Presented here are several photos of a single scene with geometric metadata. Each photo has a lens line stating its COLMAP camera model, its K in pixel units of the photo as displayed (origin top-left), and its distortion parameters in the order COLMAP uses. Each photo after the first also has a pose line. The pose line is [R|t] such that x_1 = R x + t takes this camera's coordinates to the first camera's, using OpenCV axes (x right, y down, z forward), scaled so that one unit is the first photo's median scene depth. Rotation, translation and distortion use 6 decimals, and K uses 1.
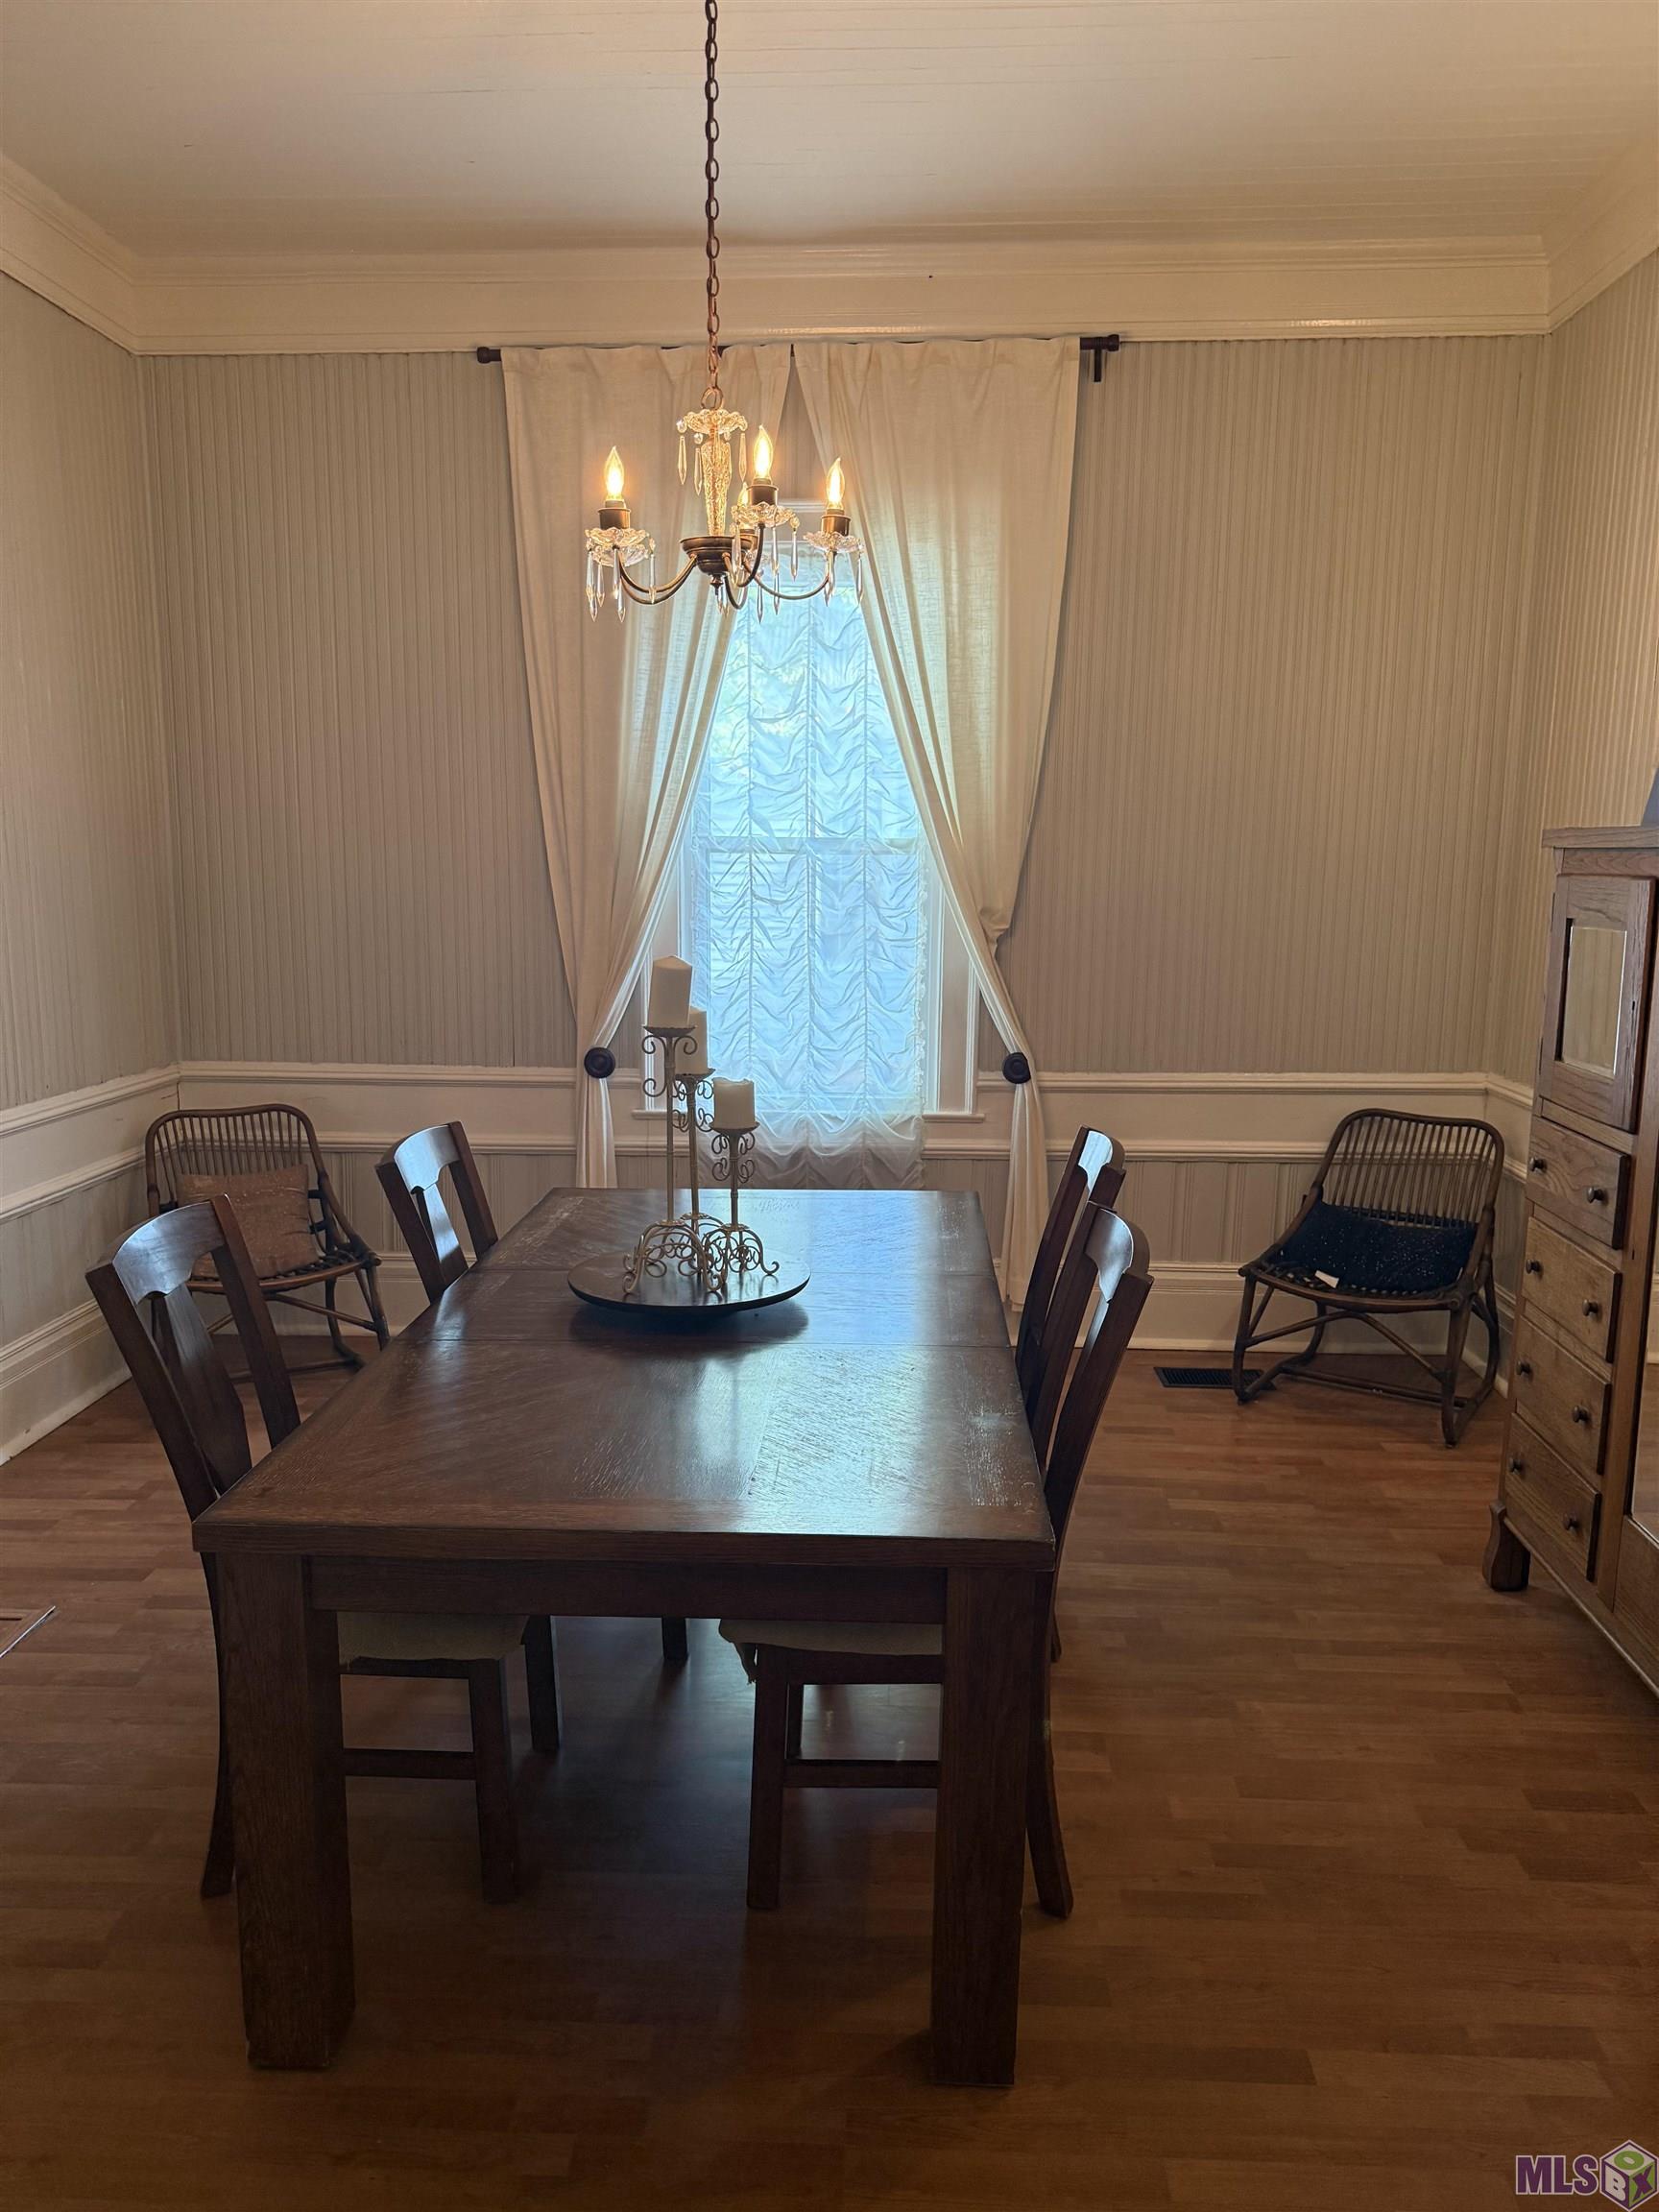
lens RADIAL K [[1535.9, 0, 828.6], [0, 1535.9, 1121.4], [0, 0, 1]] dist [0.043888, -0.062428]
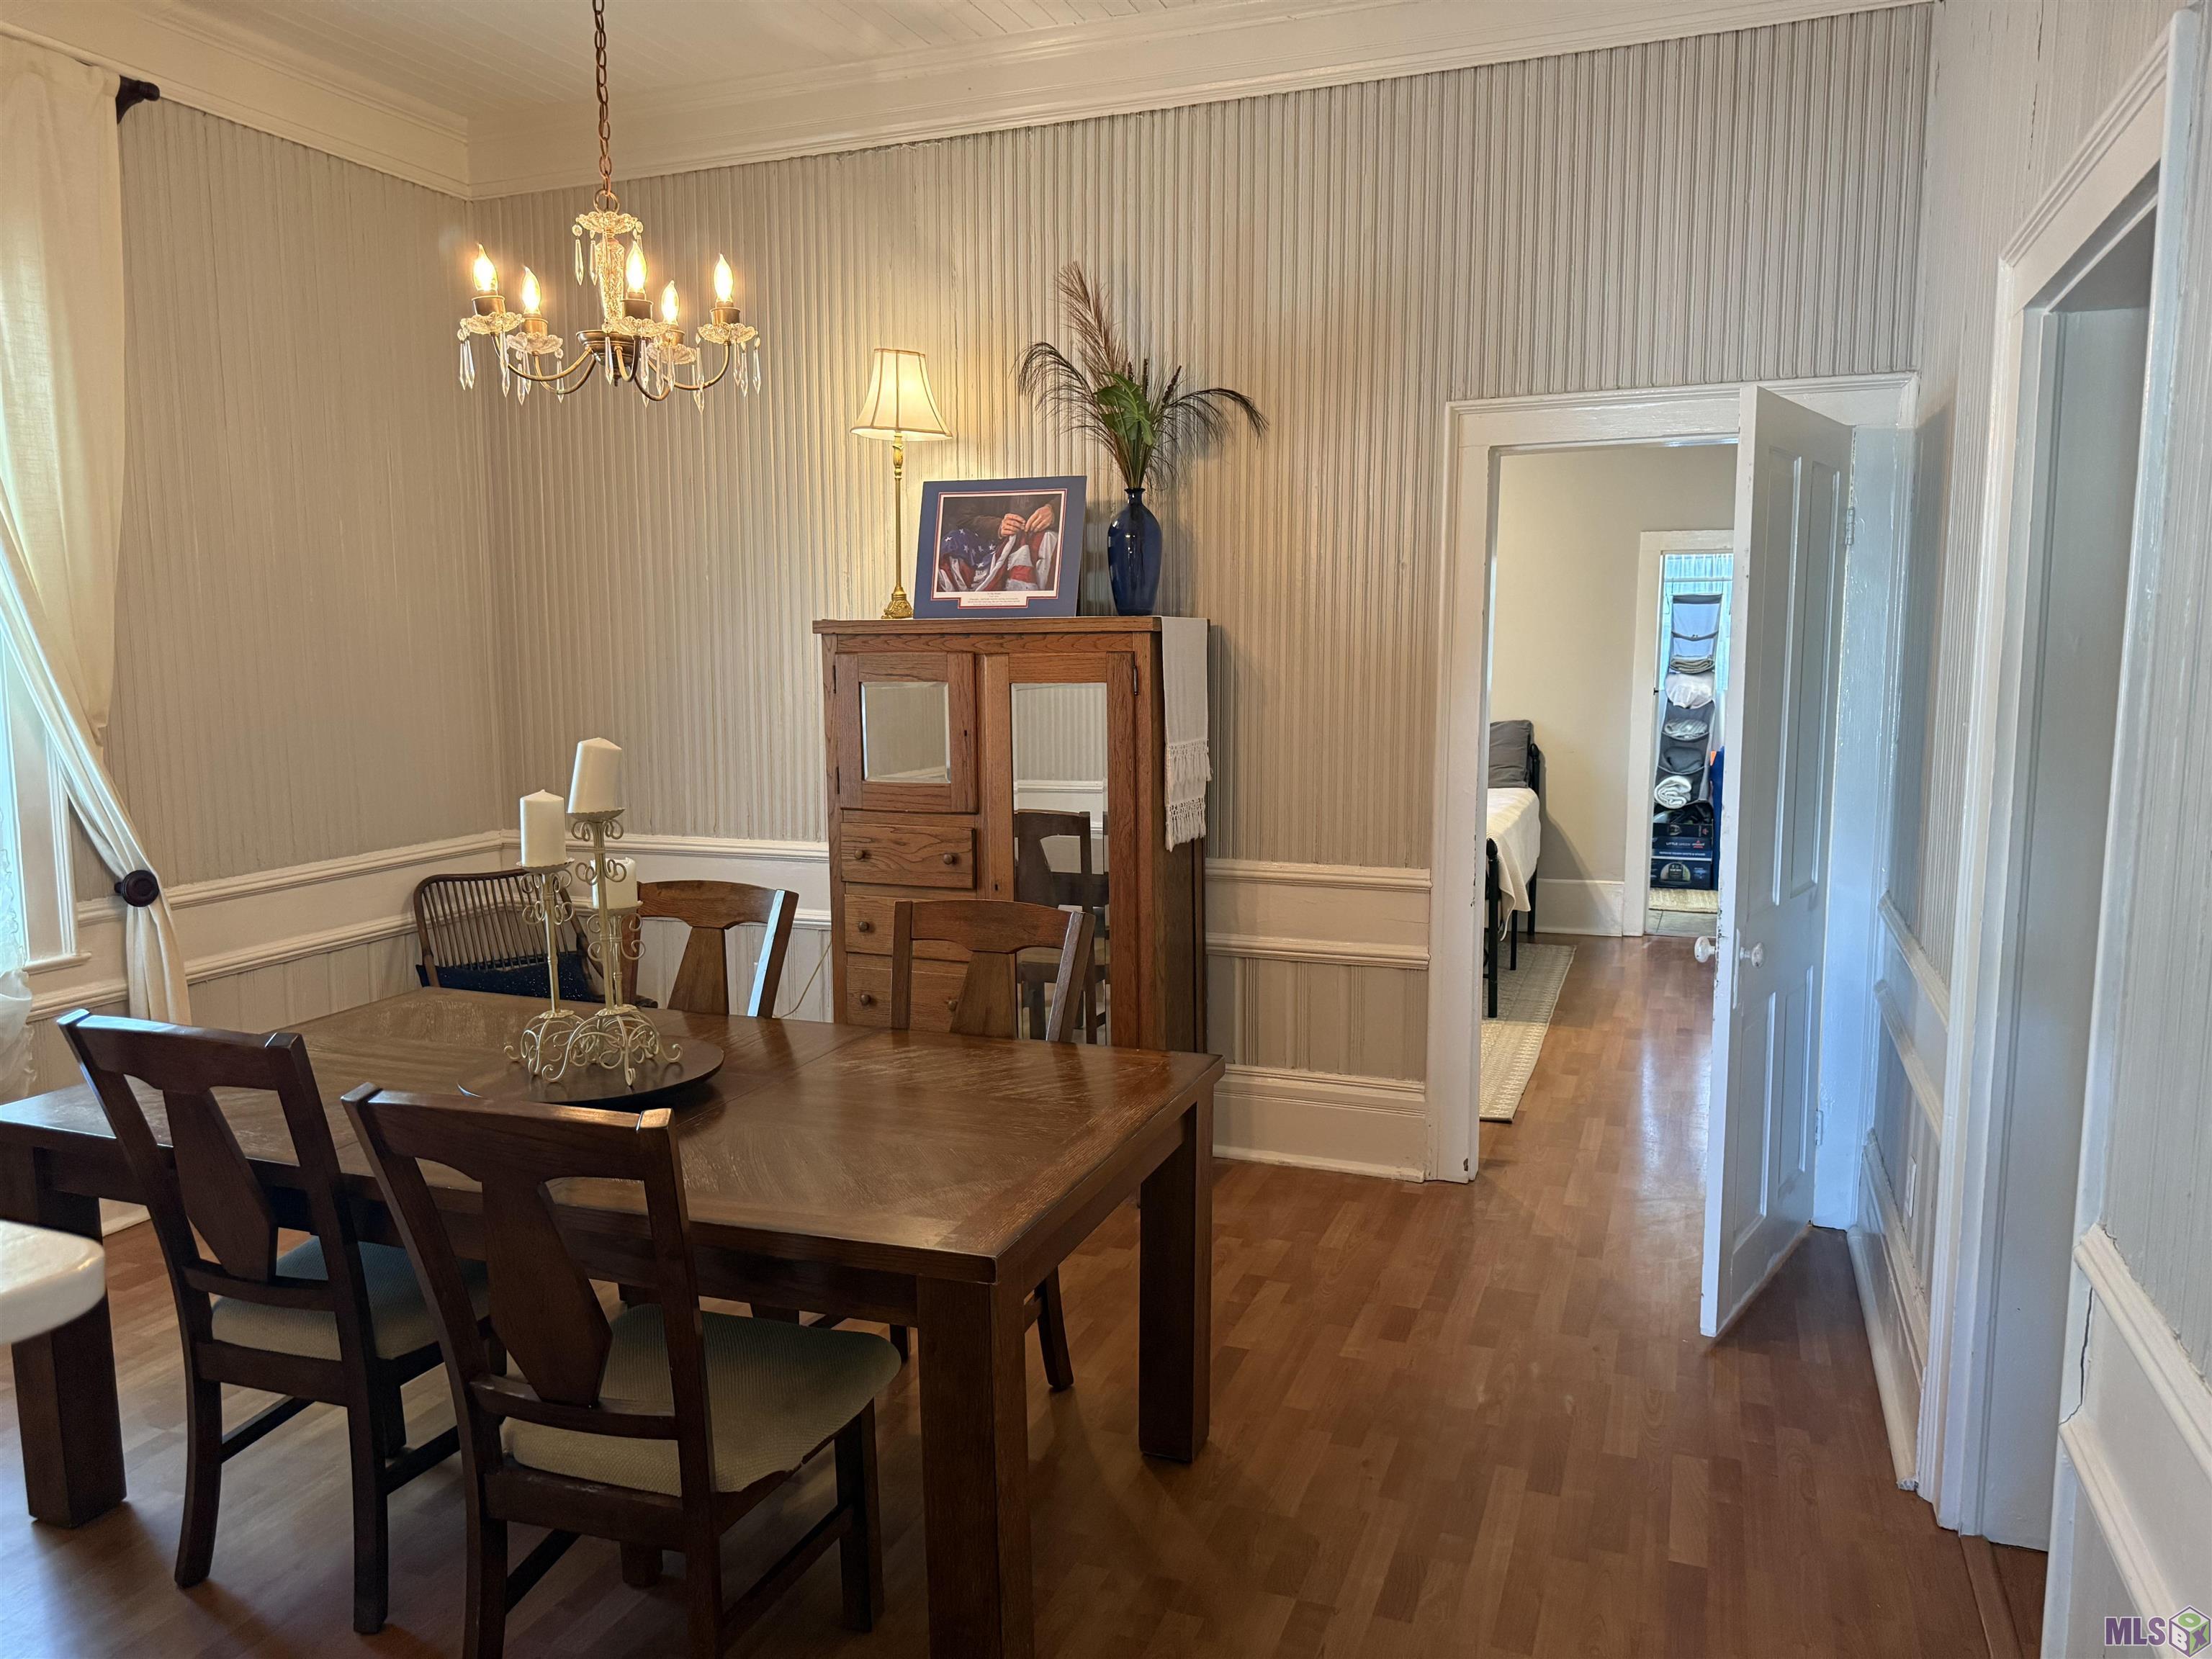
lens RADIAL K [[1535.9, 0, 1101.4], [0, 1535.9, 832.9], [0, 0, 1]] dist [0.043888, -0.062428]
pose [[0.319068, -0.123249, 0.939684, -0.507290], [0.166191, 0.983421, 0.072555, -0.038332], [-0.933047, 0.133016, 0.334261, 0.204022]]
